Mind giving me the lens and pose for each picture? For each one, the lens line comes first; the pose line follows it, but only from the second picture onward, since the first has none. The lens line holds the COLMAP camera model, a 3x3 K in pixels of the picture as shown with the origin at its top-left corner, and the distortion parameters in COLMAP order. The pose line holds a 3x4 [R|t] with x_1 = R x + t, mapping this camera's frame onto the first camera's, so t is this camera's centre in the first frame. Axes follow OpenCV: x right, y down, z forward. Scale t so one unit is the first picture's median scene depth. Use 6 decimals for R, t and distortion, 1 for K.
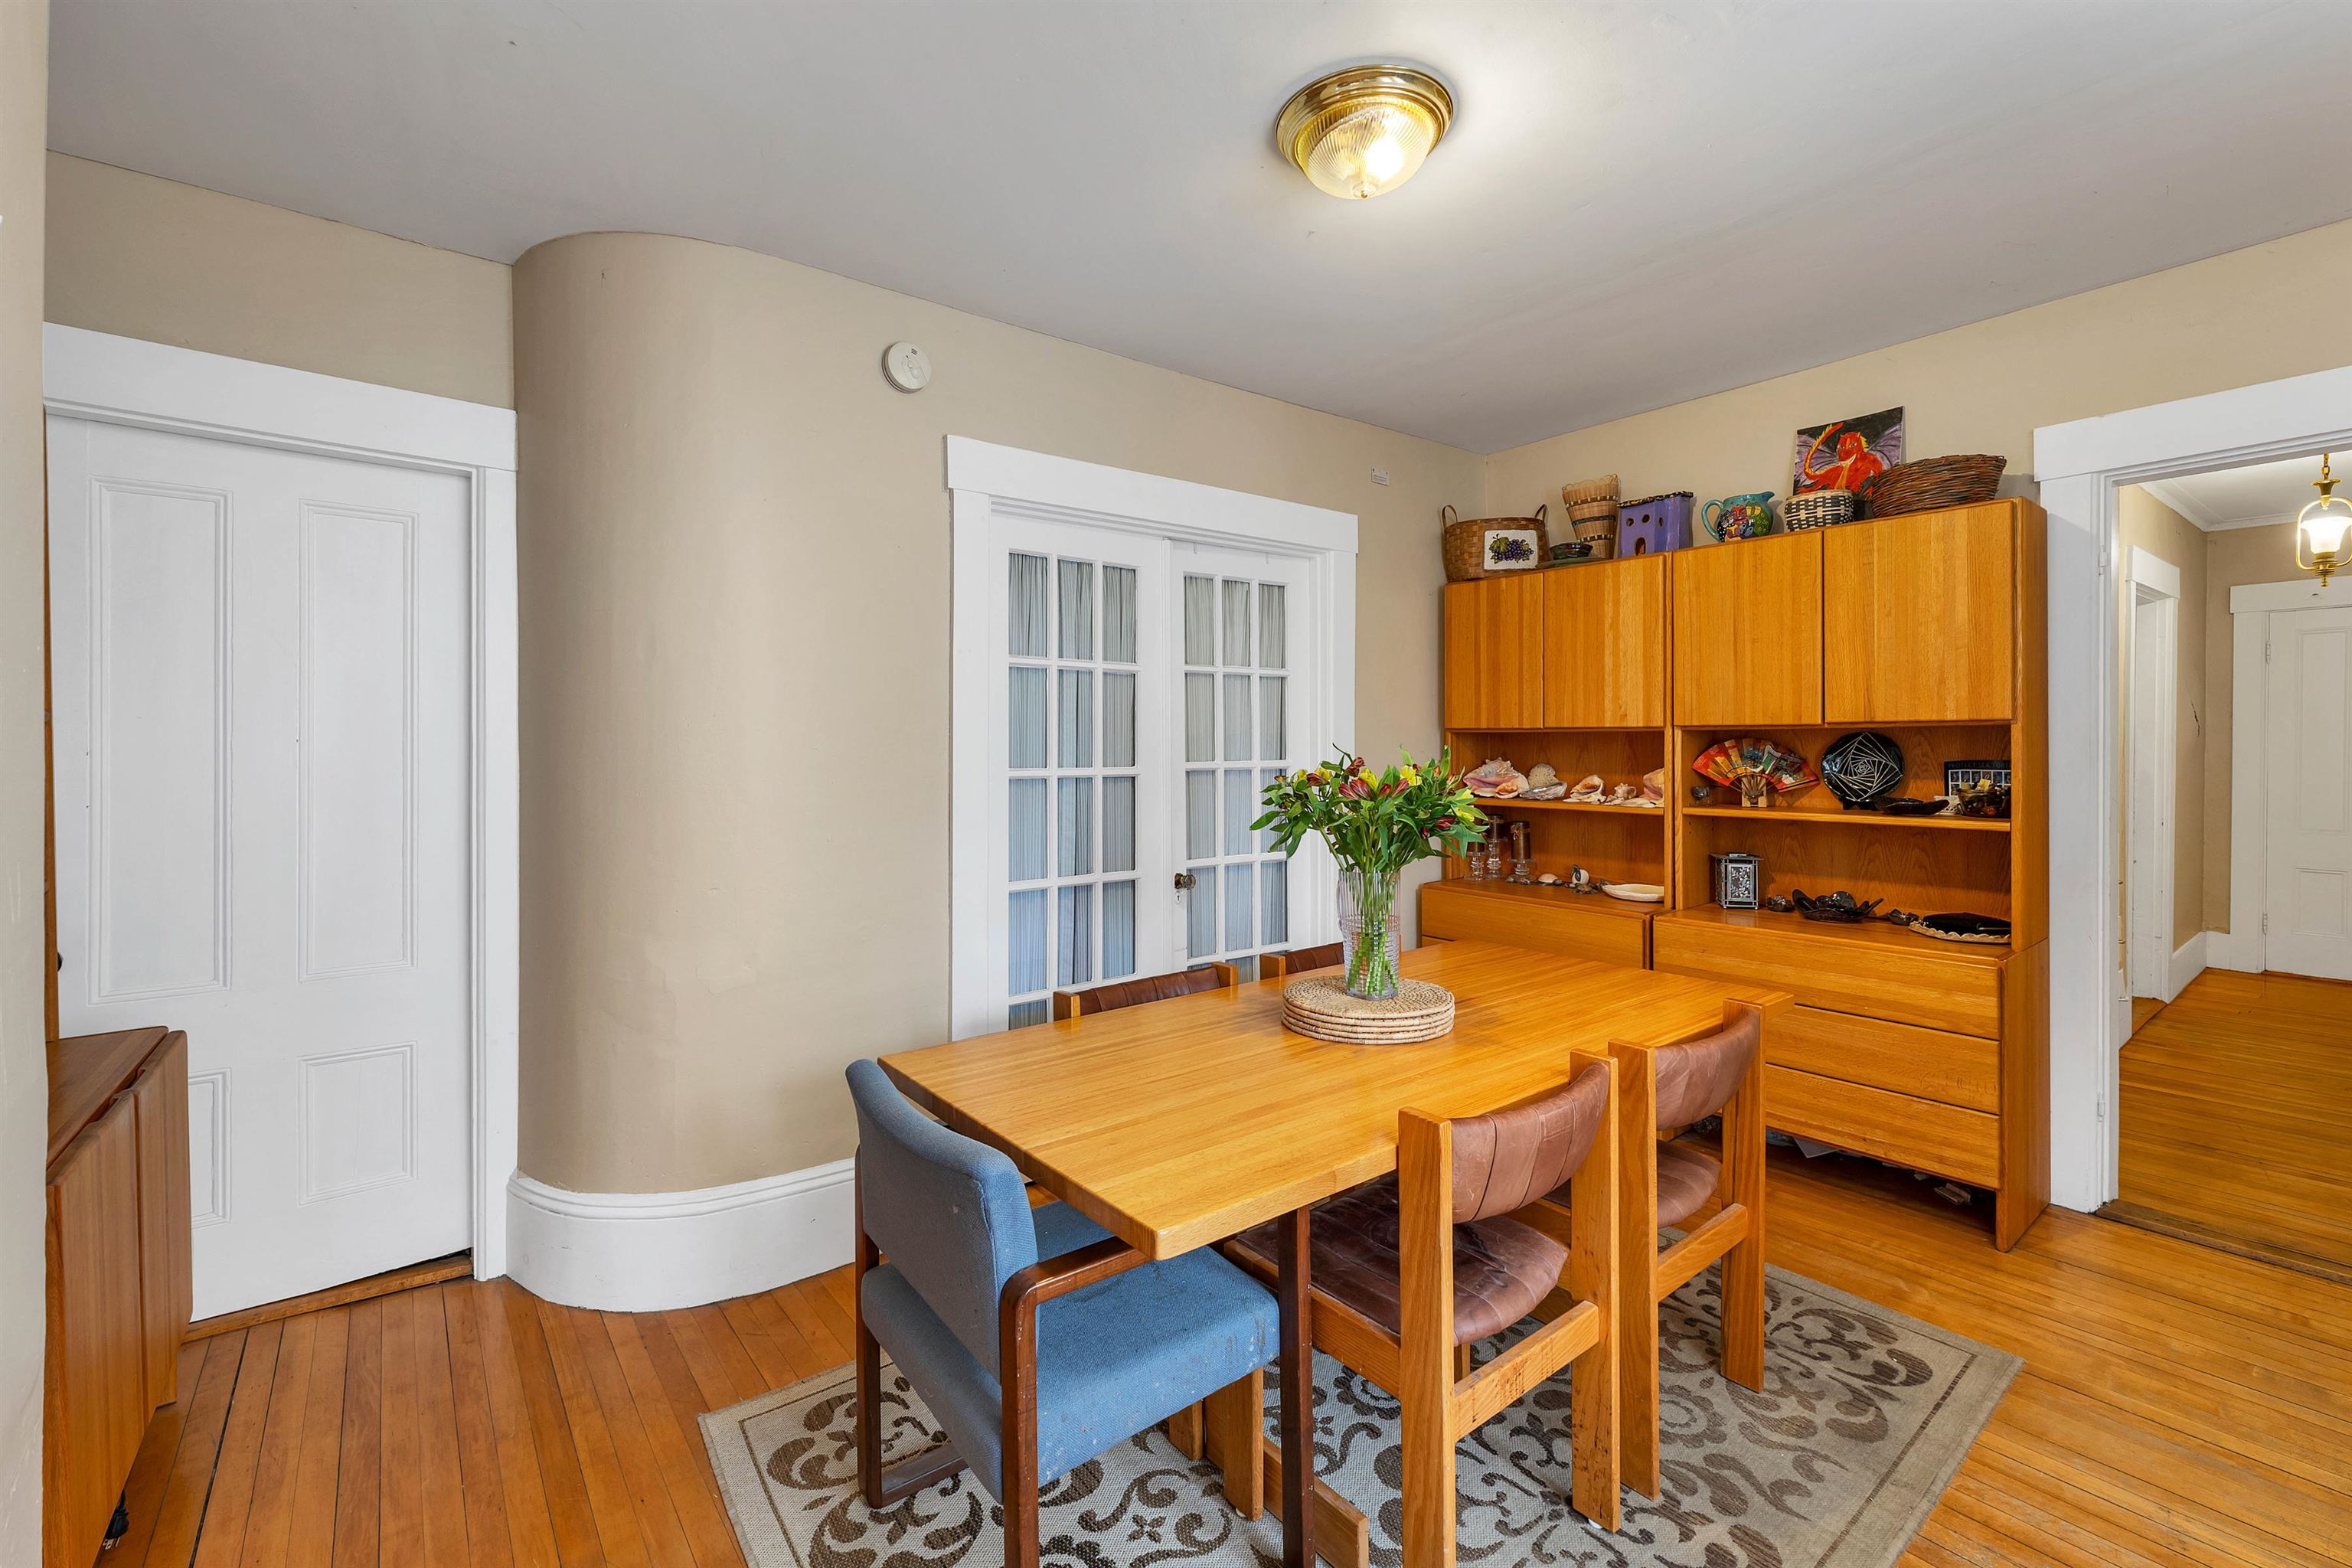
lens RADIAL K [[993.8, 0, 1169.0], [0, 993.8, 762.1], [0, 0, 1]] dist [0.002634, -0.000308]
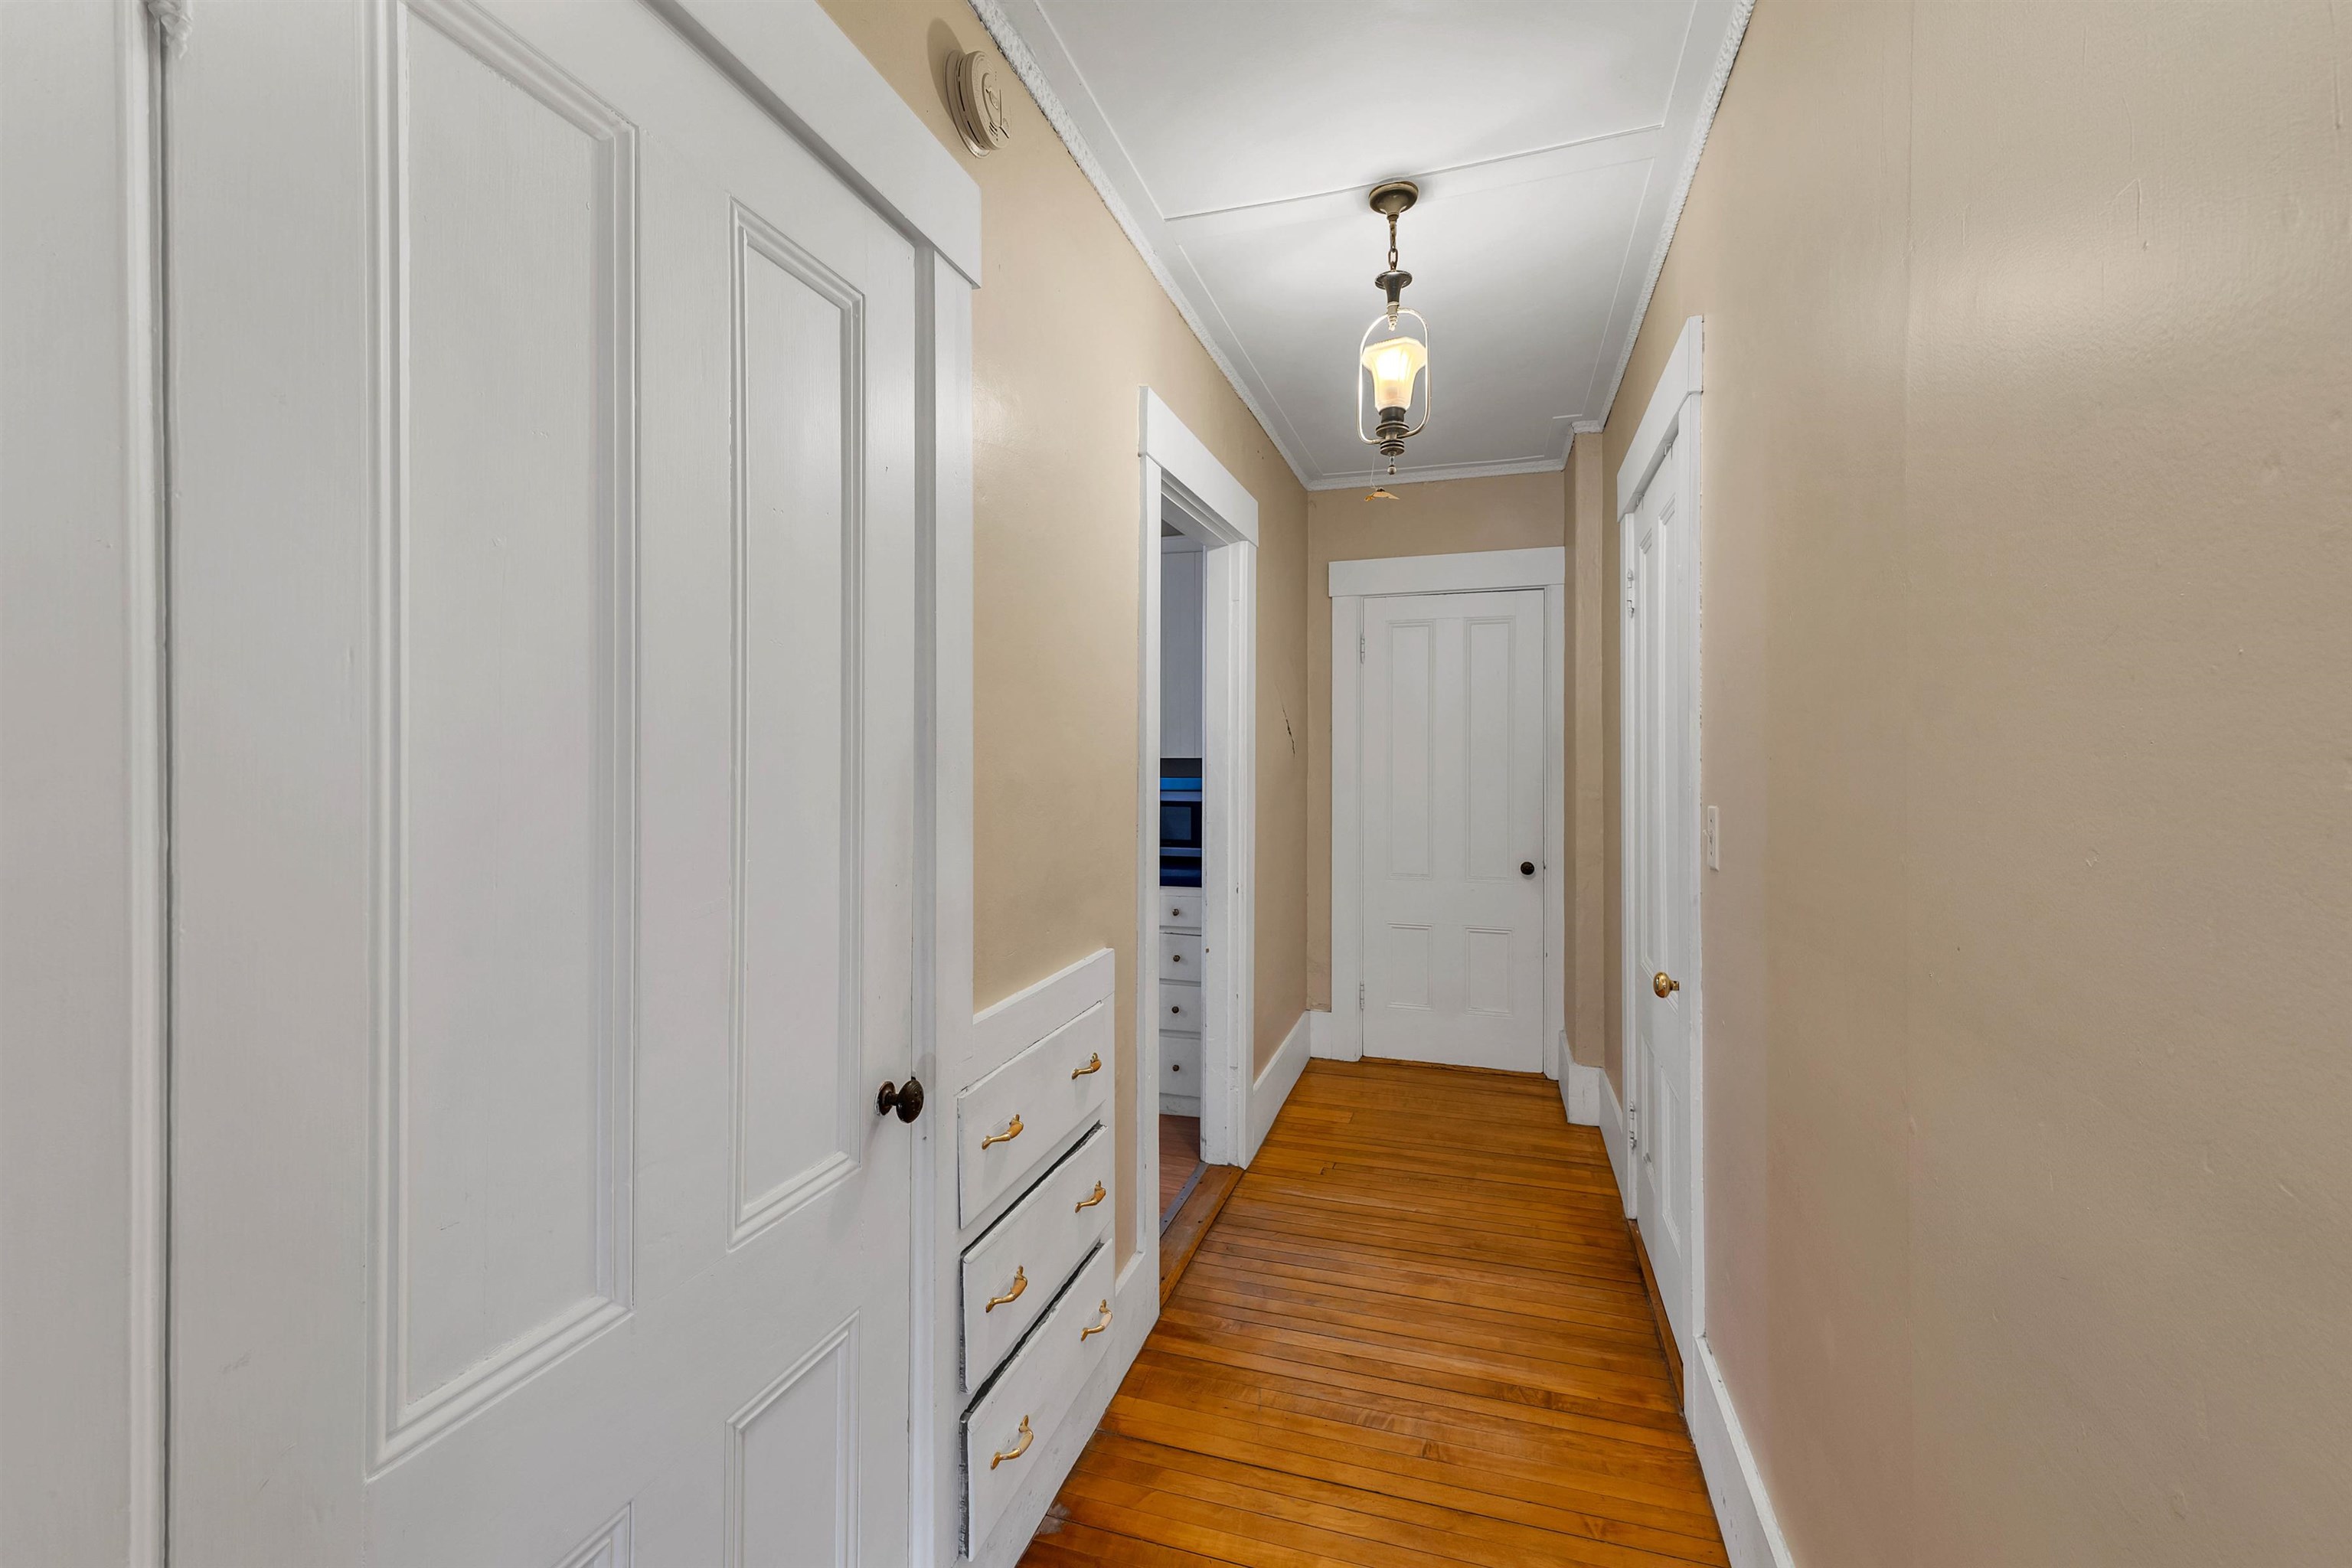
lens RADIAL K [[993.8, 0, 1173.8], [0, 993.8, 767.6], [0, 0, 1]] dist [0.002634, -0.000308]
pose [[0.820416, -0.002126, 0.571764, 0.521384], [0.004809, 0.999983, -0.003182, -0.014651], [-0.571747, 0.005361, 0.820412, 0.434671]]
